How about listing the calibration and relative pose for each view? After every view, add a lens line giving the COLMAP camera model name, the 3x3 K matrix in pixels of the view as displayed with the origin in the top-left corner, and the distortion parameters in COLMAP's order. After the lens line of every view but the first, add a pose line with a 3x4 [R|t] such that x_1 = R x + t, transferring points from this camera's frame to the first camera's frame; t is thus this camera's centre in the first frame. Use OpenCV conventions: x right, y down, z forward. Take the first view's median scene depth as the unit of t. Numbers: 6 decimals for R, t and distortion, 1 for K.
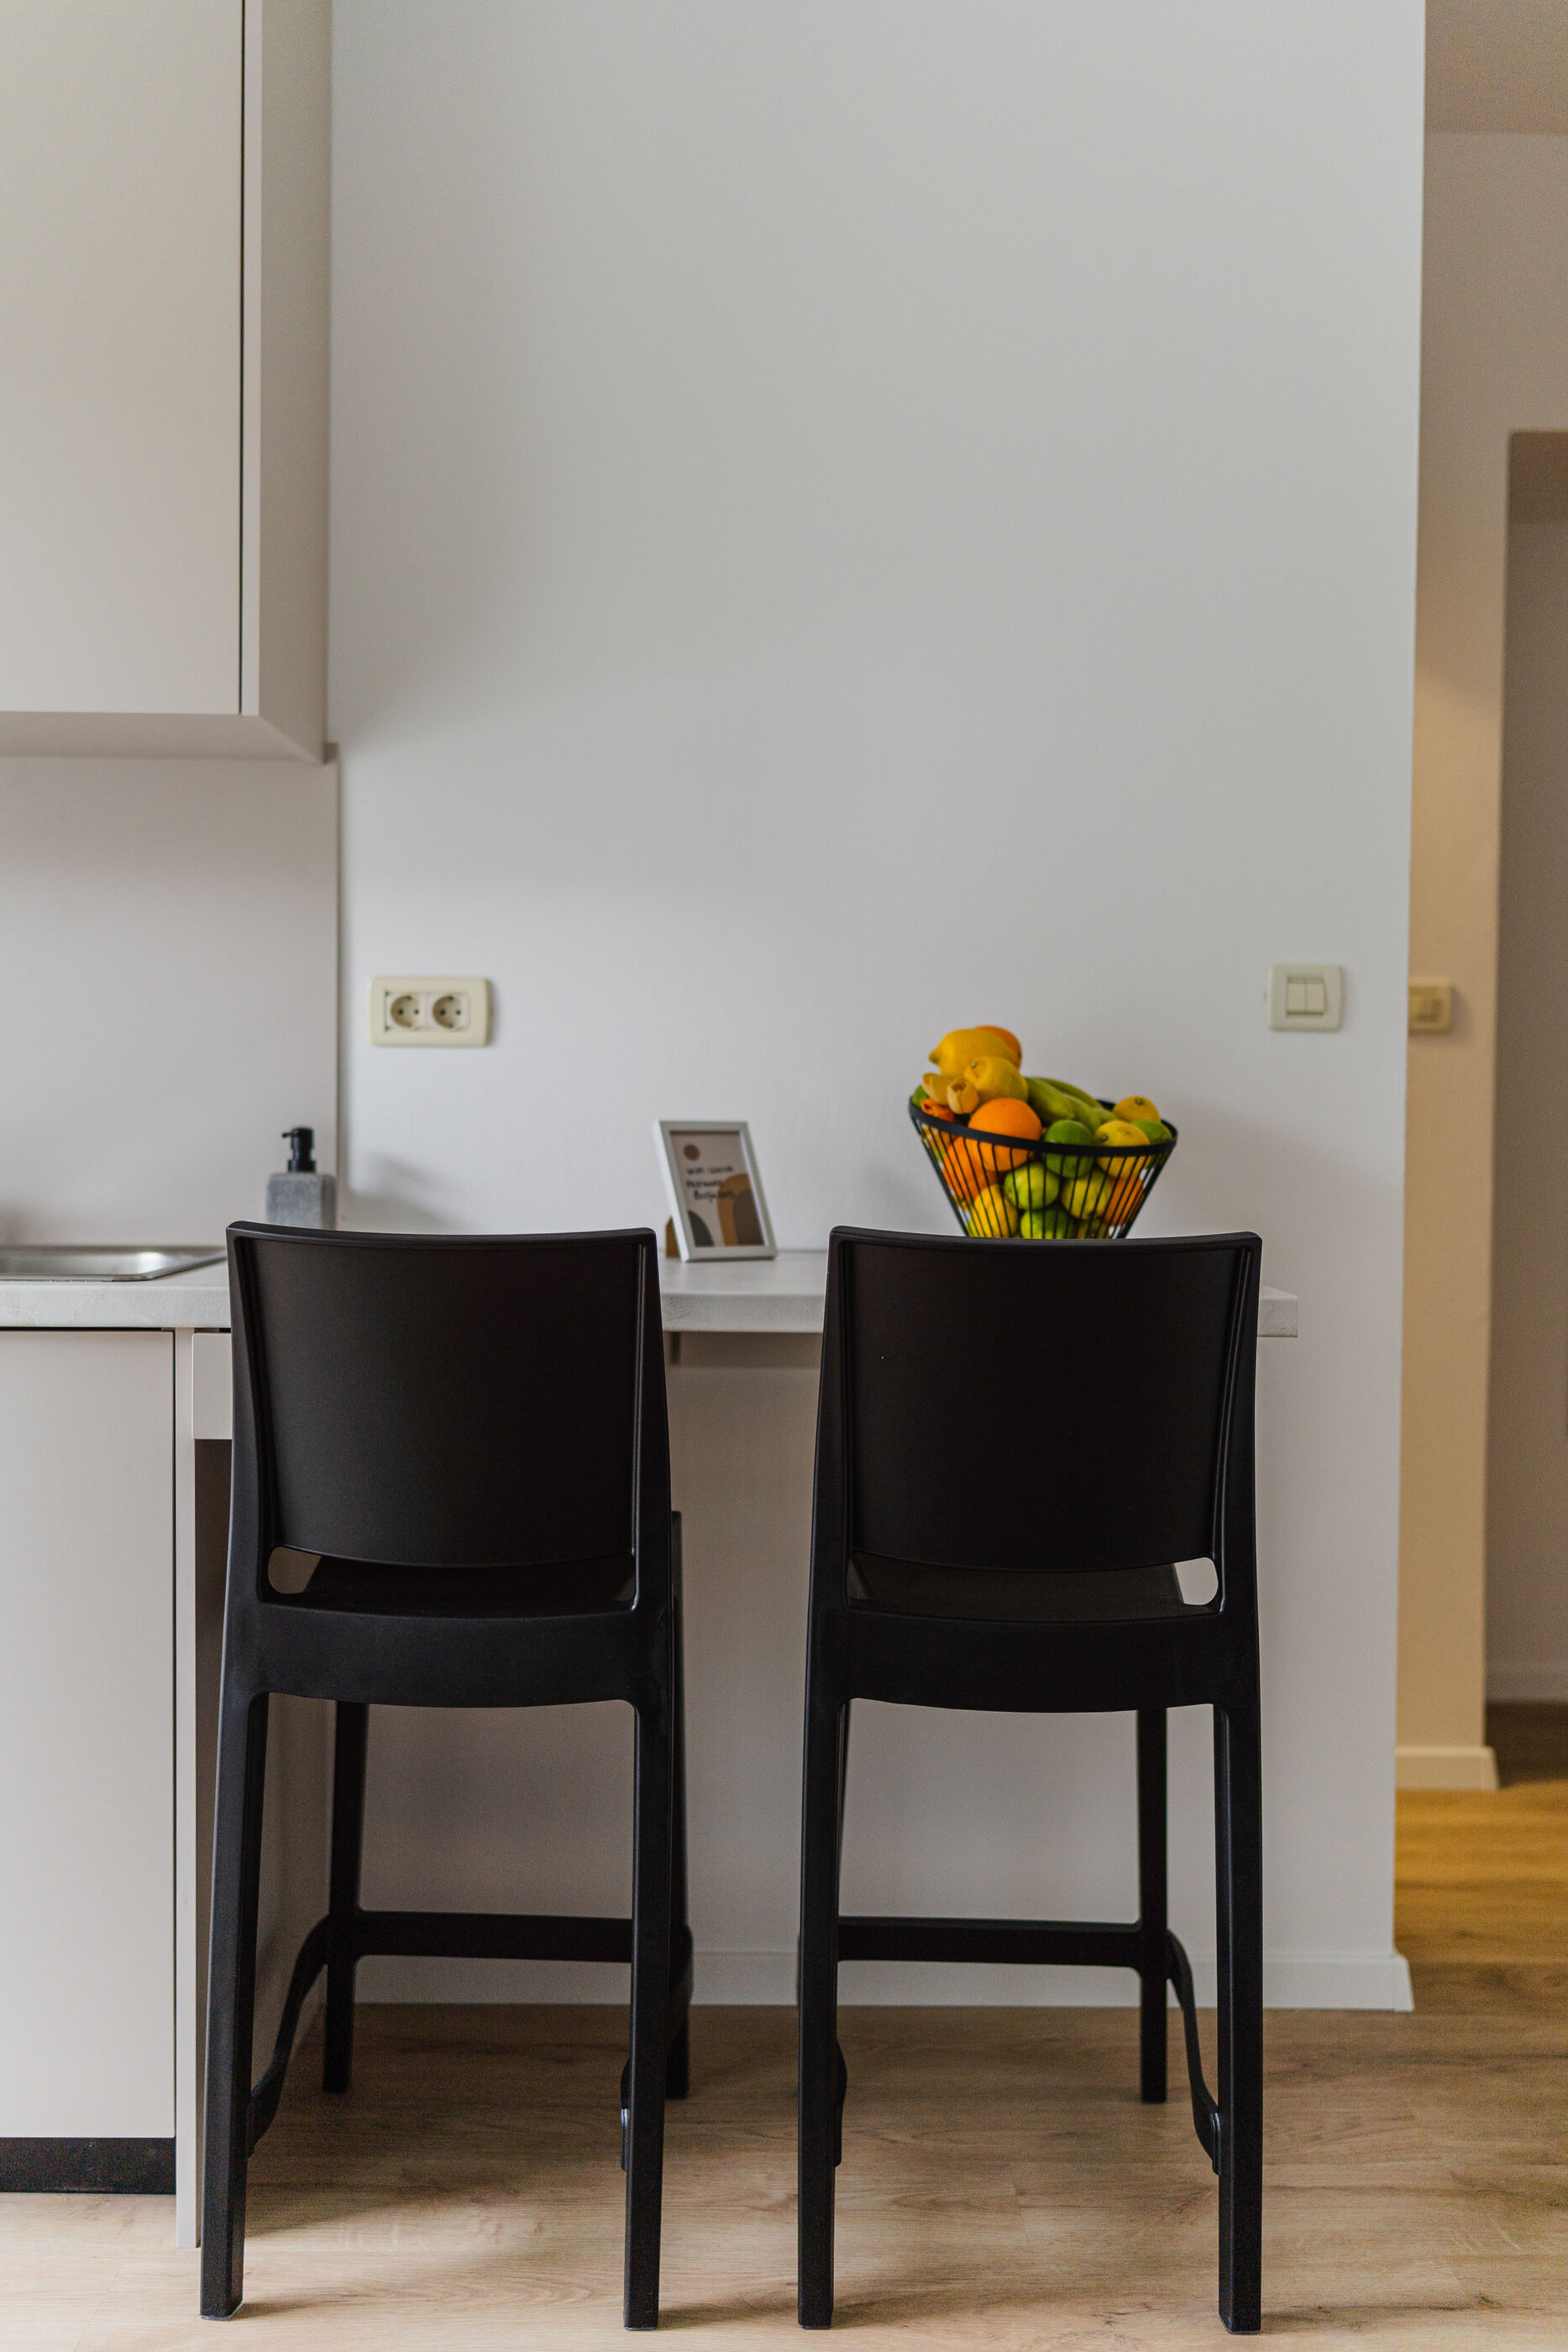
lens RADIAL K [[2228.7, 0, 782.1], [0, 2228.7, 1180.0], [0, 0, 1]] dist [0.008337, 0.000000]
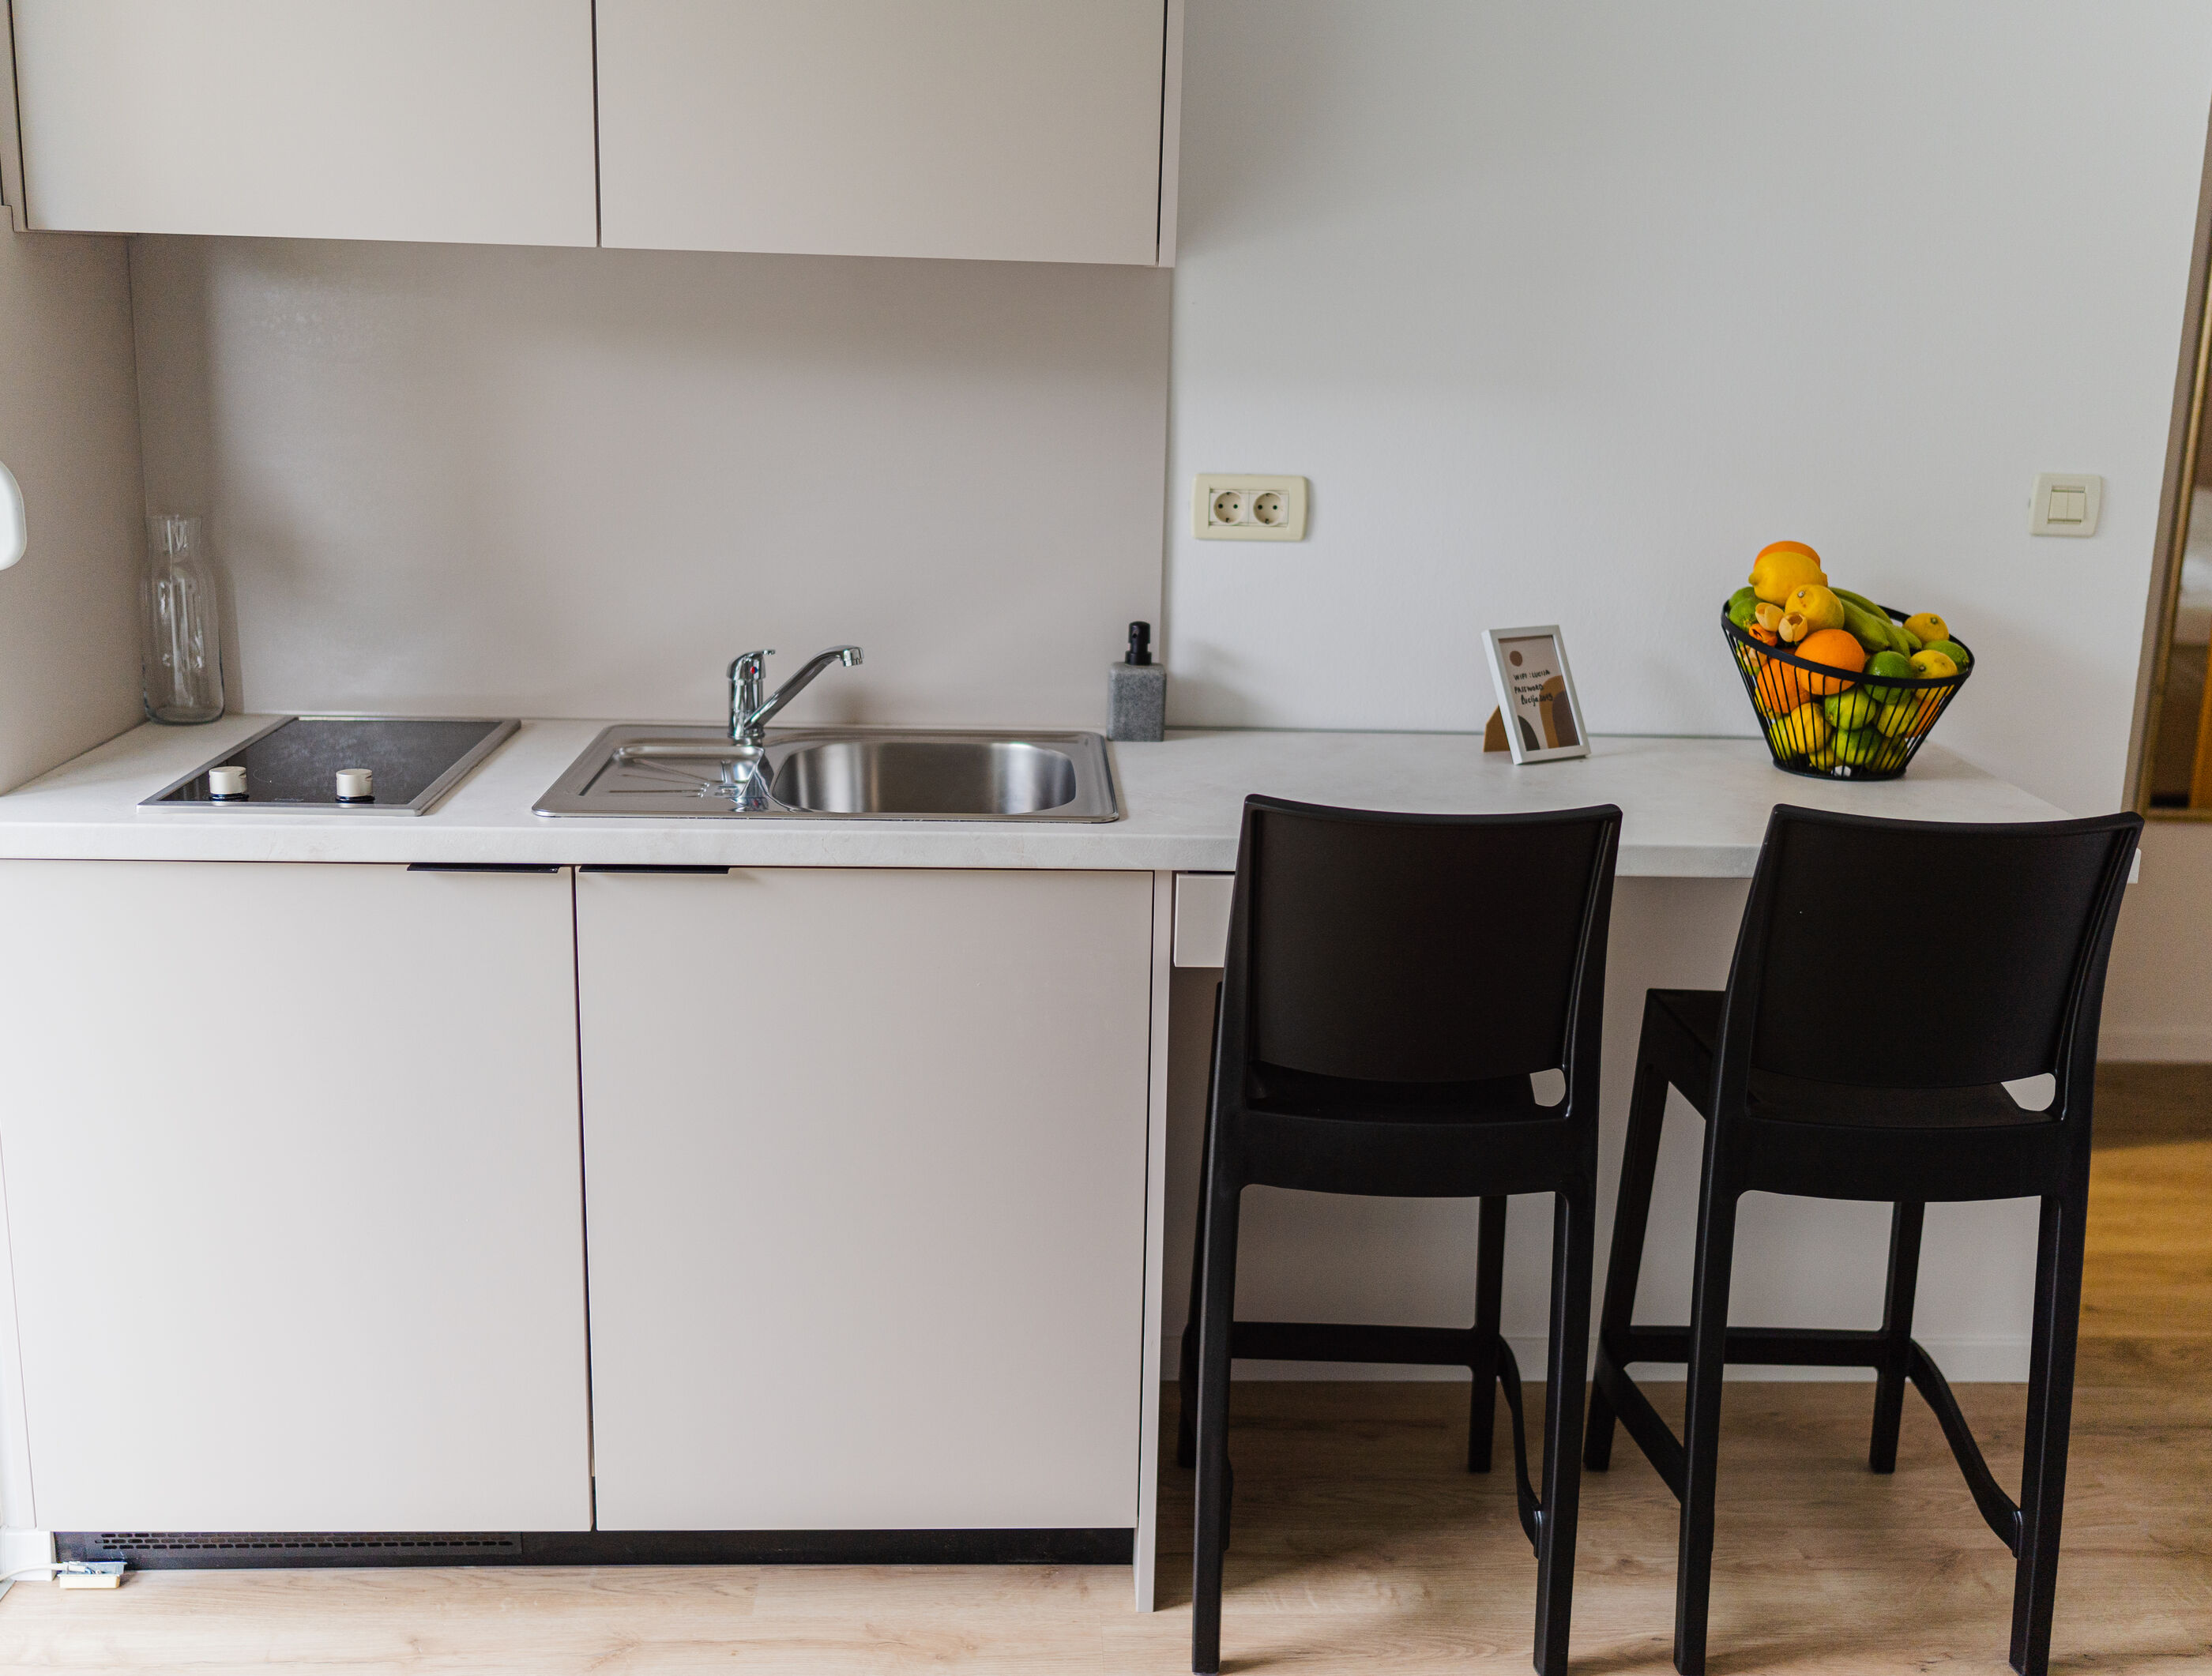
lens RADIAL K [[2420.6, 0, 1107.8], [0, 2420.6, 835.3], [0, 0, 1]] dist [0.026720, 0.000000]
pose [[0.998324, 0.006361, 0.057516, -0.323251], [-0.018276, 0.977726, 0.209089, -0.180652], [-0.054905, -0.209790, 0.976204, -0.165496]]
